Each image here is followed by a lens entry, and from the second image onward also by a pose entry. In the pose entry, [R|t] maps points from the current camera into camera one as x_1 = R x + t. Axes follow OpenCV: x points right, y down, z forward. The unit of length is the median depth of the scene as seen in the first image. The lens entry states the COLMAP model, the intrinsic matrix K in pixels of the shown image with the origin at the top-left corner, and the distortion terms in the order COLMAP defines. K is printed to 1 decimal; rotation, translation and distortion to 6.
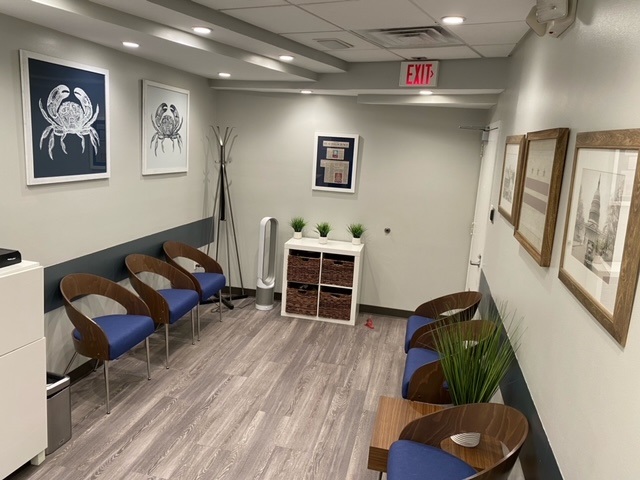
lens RADIAL K [[487.8, 0, 320.0], [0, 487.8, 240.0], [0, 0, 1]] dist [0.110412, -0.211565]
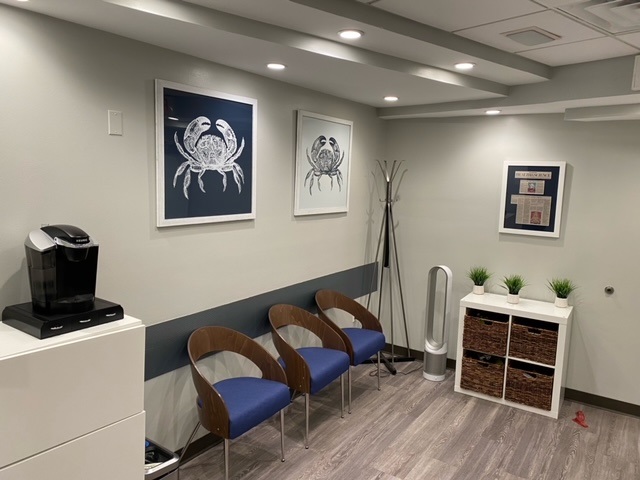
lens RADIAL K [[490.8, 0, 316.9], [0, 490.8, 238.6], [0, 0, 1]] dist [0.036578, -0.056908]
pose [[0.928942, 0.014841, -0.369927, 0.006406], [-0.046242, 0.996023, -0.076160, -0.024106], [0.367326, 0.087855, 0.925934, 0.191617]]
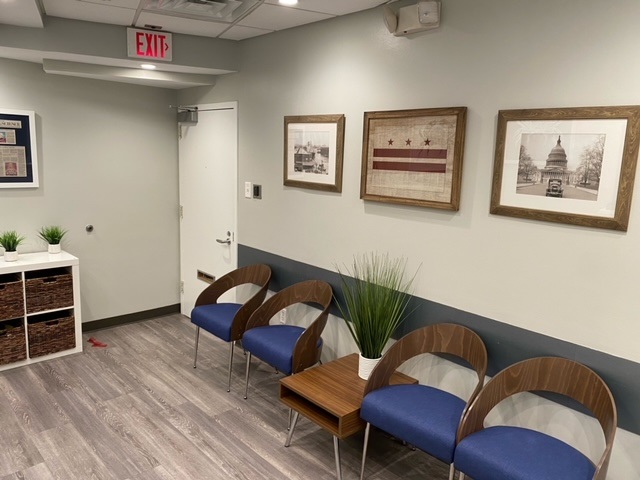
lens RADIAL K [[490.4, 0, 320.0], [0, 490.4, 240.0], [0, 0, 1]] dist [0.031465, -0.003497]
pose [[0.568122, -0.185074, 0.801863, -0.383257], [0.164316, 0.980274, 0.109833, -0.034335], [-0.806373, 0.069361, 0.587326, 0.232056]]
